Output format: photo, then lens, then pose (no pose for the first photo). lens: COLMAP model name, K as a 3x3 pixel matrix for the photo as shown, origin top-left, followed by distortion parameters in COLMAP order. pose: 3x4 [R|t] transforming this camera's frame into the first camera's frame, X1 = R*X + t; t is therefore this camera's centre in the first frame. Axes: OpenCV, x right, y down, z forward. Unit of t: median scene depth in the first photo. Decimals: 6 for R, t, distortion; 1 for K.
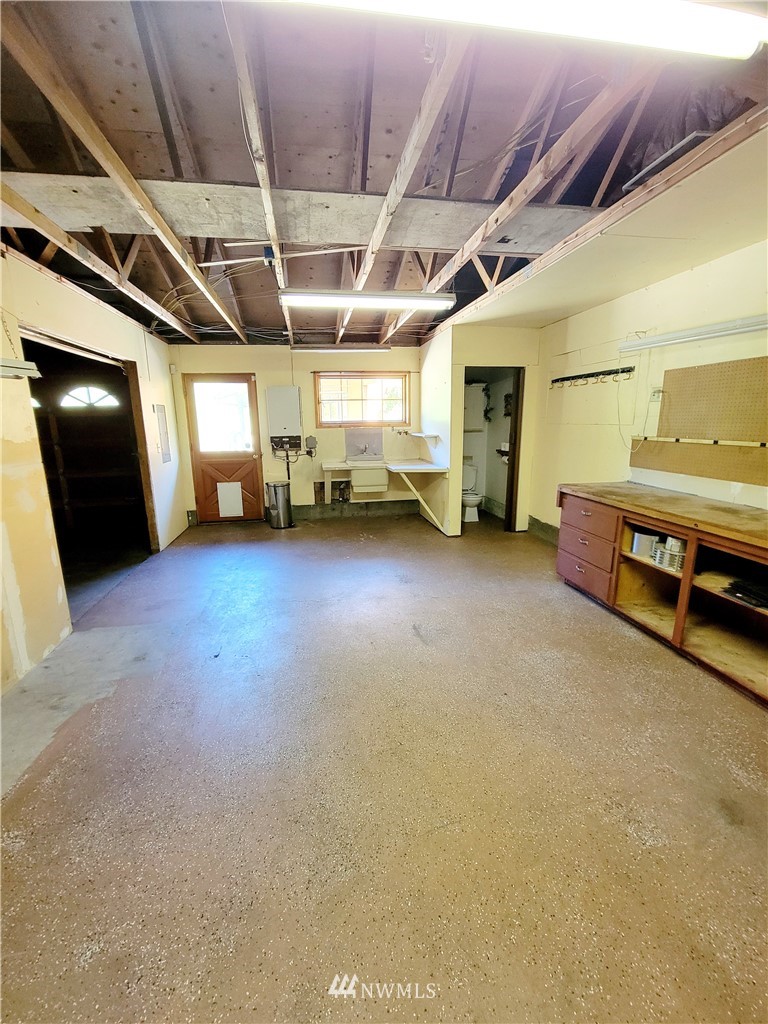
lens RADIAL K [[417.2, 0, 381.6], [0, 417.2, 510.1], [0, 0, 1]] dist [-0.002143, -0.000795]
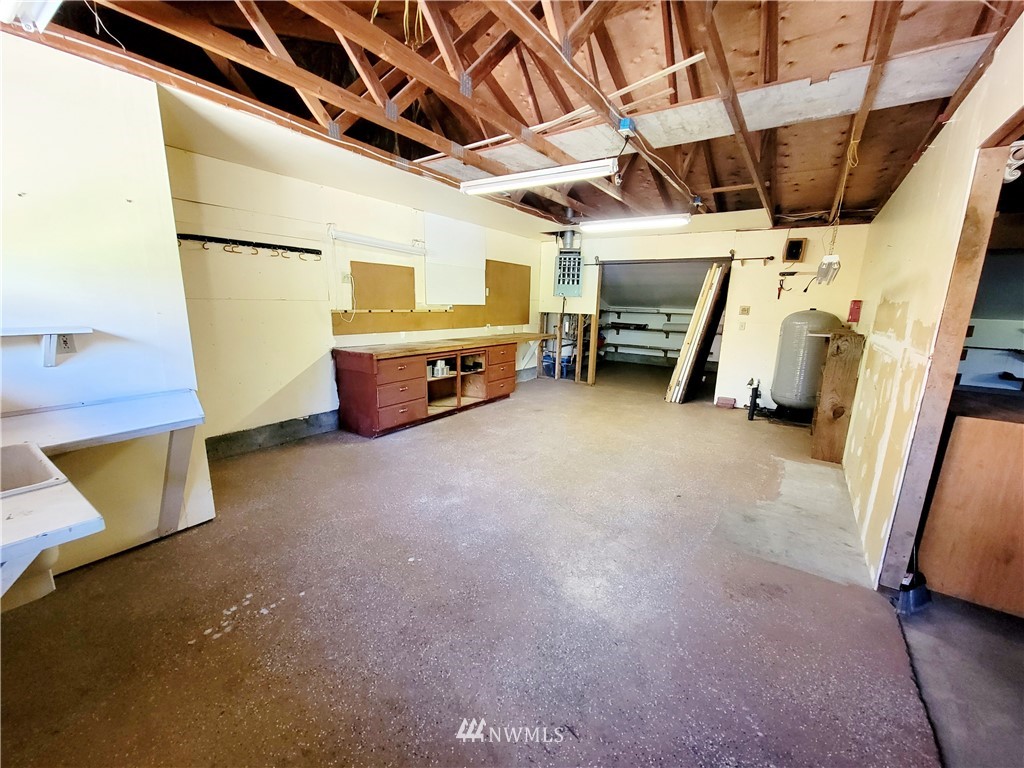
lens RADIAL K [[417.2, 0, 511.4], [0, 417.2, 387.0], [0, 0, 1]] dist [-0.002143, -0.000795]
pose [[-0.714227, -0.148368, 0.684008, -0.622328], [0.134991, 0.929725, 0.342621, -0.315029], [-0.686773, 0.337044, -0.644006, 1.500902]]
